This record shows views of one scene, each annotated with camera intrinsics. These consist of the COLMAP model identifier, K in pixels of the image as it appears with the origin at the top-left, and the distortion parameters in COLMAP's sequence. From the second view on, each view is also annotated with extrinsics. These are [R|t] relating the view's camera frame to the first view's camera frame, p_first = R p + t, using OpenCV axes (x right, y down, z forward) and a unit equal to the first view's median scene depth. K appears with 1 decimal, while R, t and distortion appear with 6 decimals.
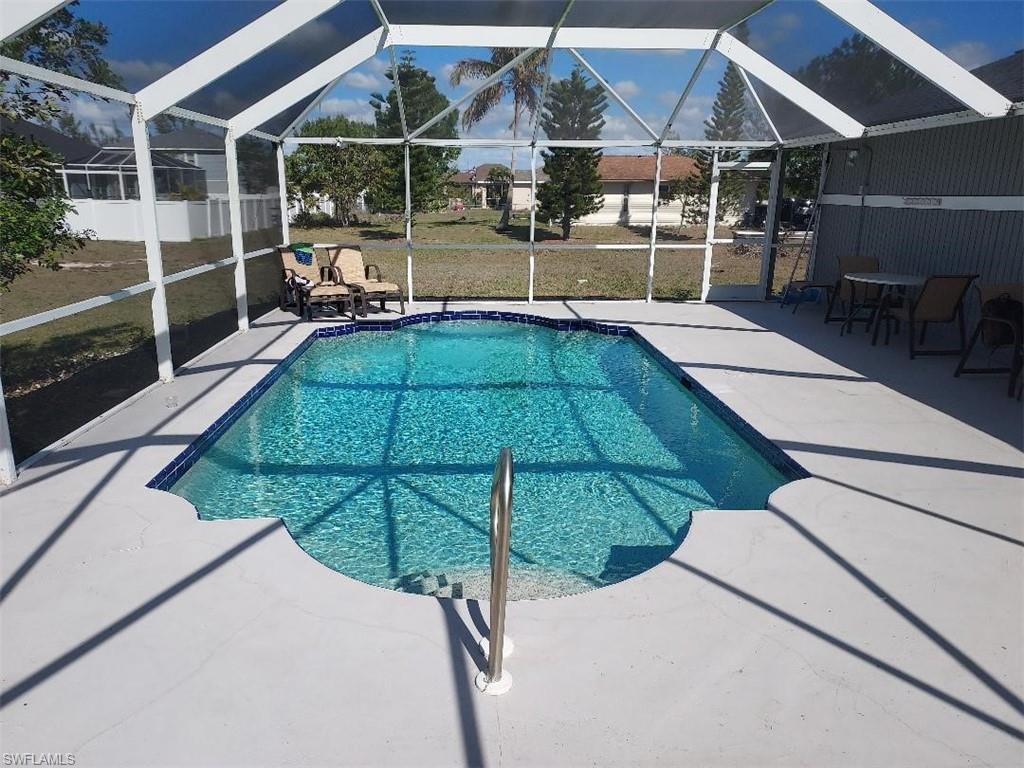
lens RADIAL K [[762.4, 0, 512.0], [0, 762.4, 384.0], [0, 0, 1]] dist [0.042218, -0.005616]
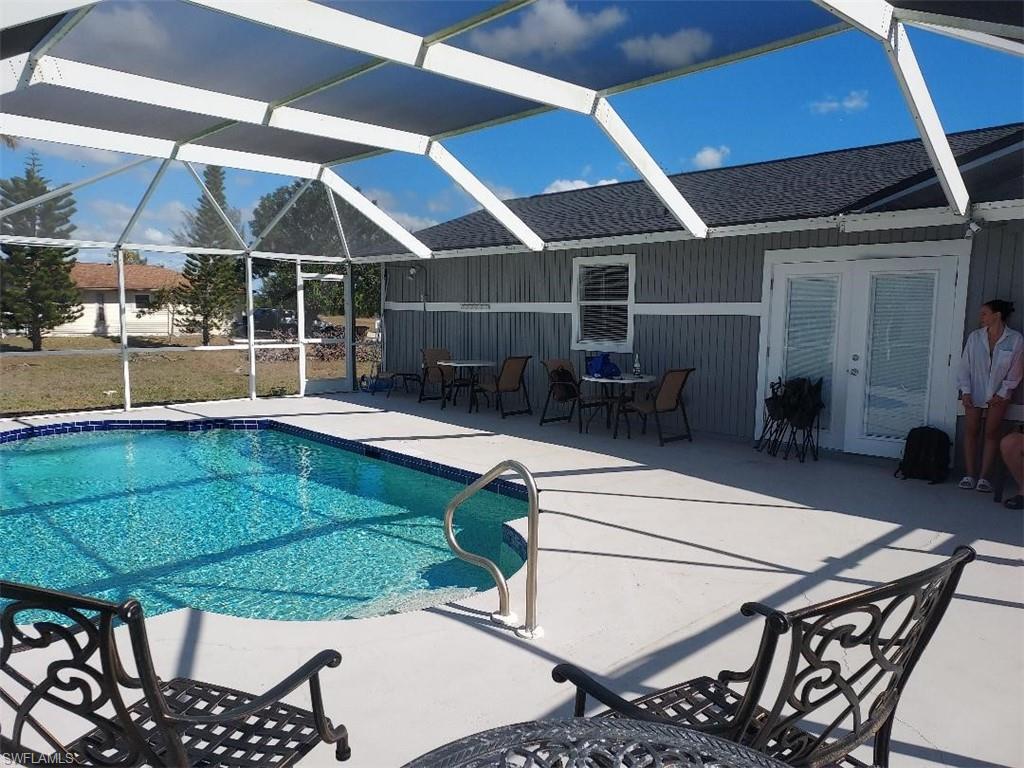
lens RADIAL K [[762.4, 0, 512.0], [0, 762.4, 384.0], [0, 0, 1]] dist [0.042218, -0.005616]
pose [[0.754570, -0.063455, 0.653145, -0.238937], [0.156150, 0.984087, -0.084791, 0.016369], [-0.637371, 0.165970, 0.752471, -0.020896]]
